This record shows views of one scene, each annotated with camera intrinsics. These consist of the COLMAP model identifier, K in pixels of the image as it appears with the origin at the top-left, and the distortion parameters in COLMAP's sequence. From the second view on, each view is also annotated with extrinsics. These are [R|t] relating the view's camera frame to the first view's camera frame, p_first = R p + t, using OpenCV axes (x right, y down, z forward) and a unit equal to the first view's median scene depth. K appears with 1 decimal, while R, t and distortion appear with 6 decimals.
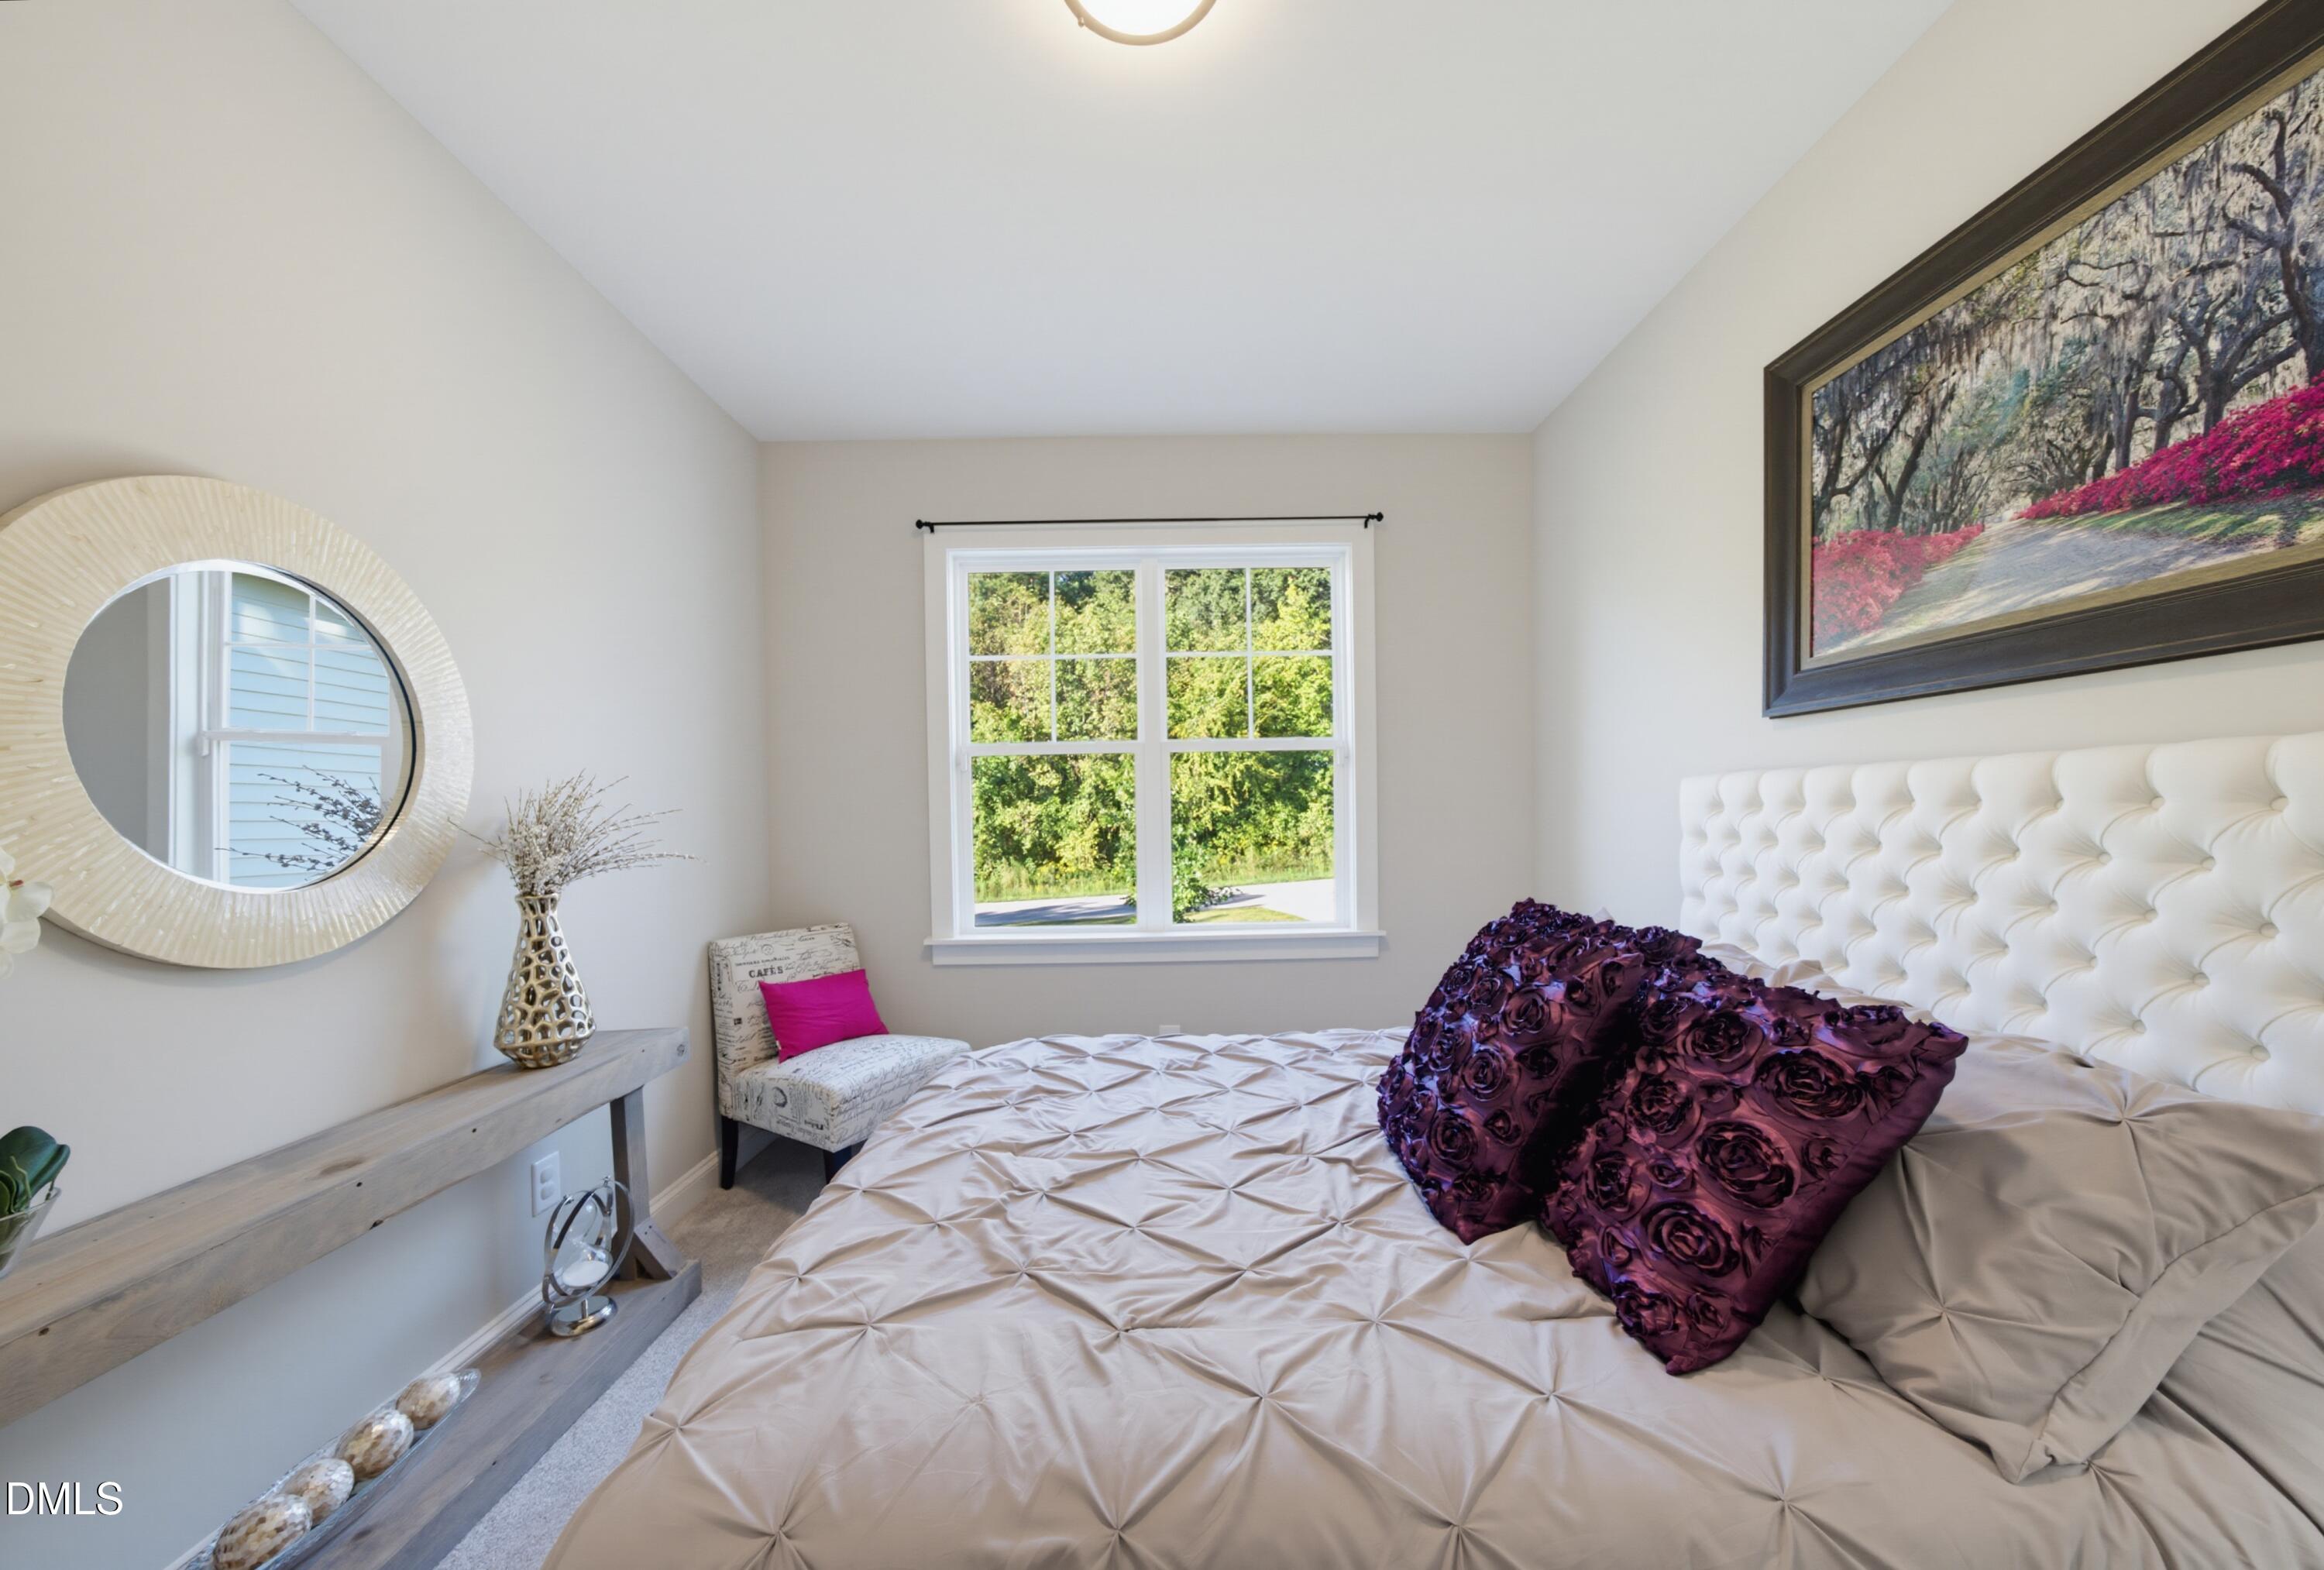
lens RADIAL K [[833.4, 0, 1163.0], [0, 833.4, 815.4], [0, 0, 1]] dist [0.018601, 0.001903]
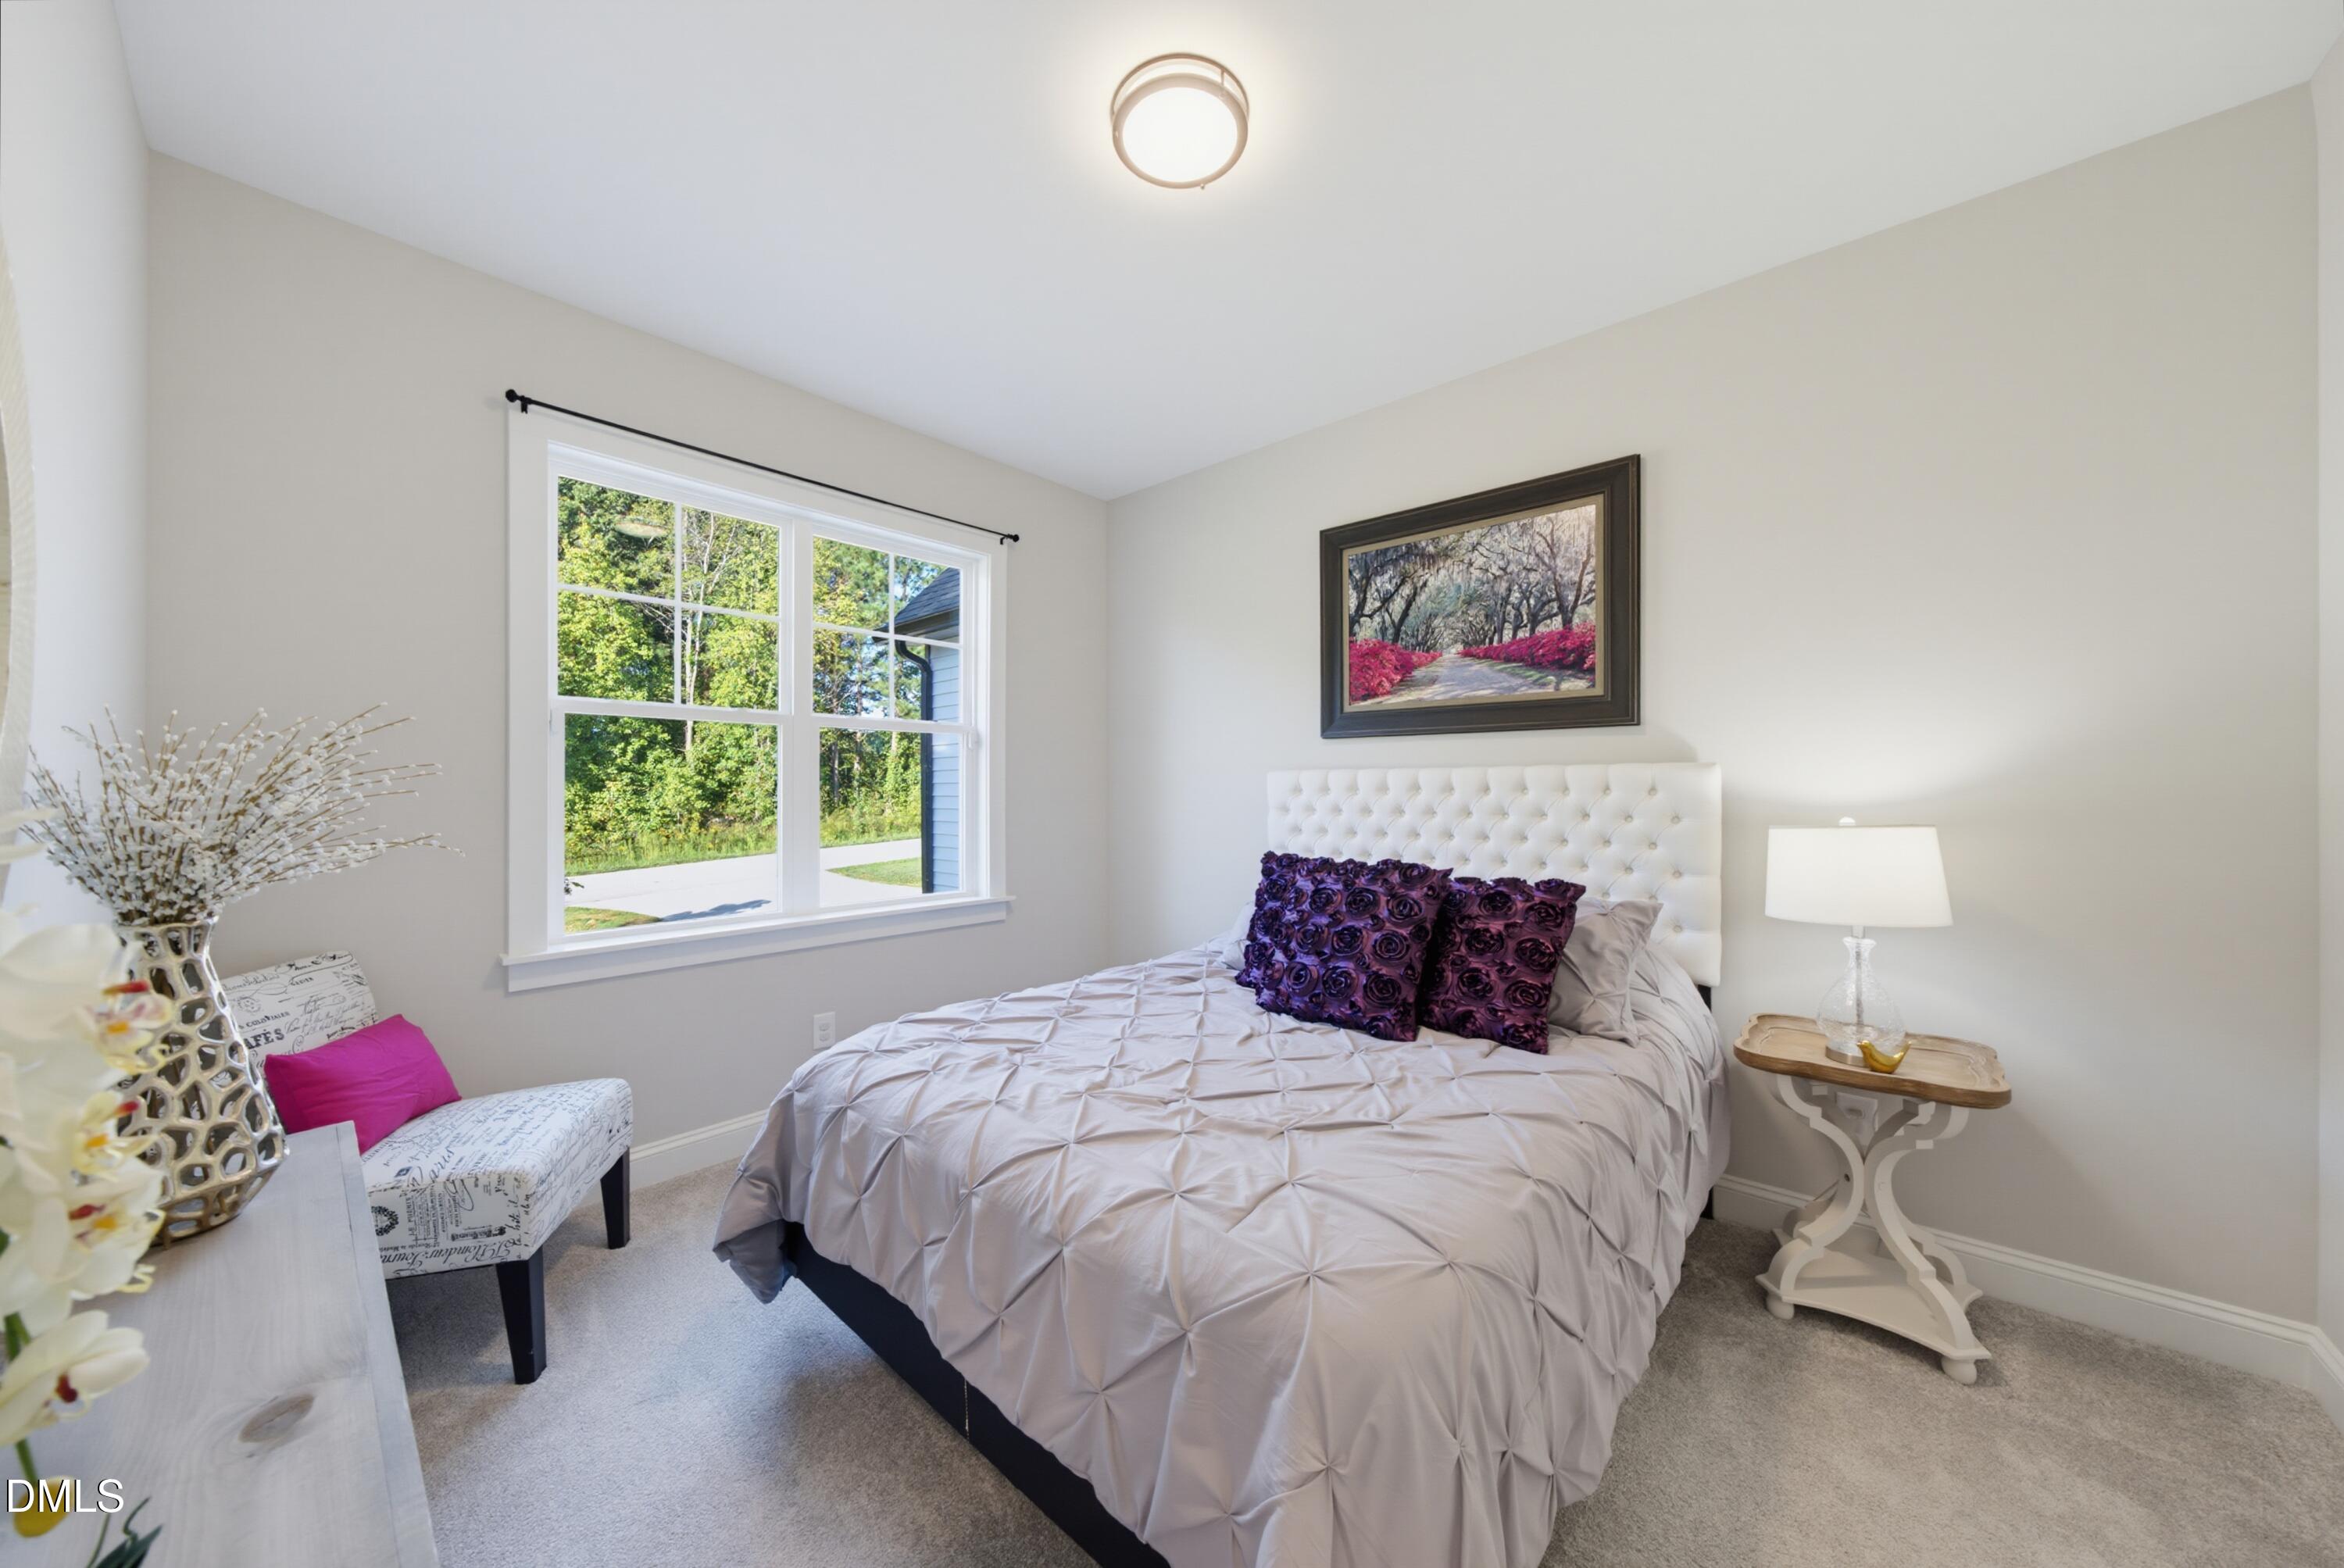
lens RADIAL K [[803.3, 0, 1178.3], [0, 803.3, 784.9], [0, 0, 1]] dist [-0.000411, 0.000143]
pose [[0.671452, 0.017009, 0.740853, -0.804177], [-0.005379, 0.999822, -0.018080, 0.009652], [-0.741029, 0.008155, 0.671424, 0.168144]]
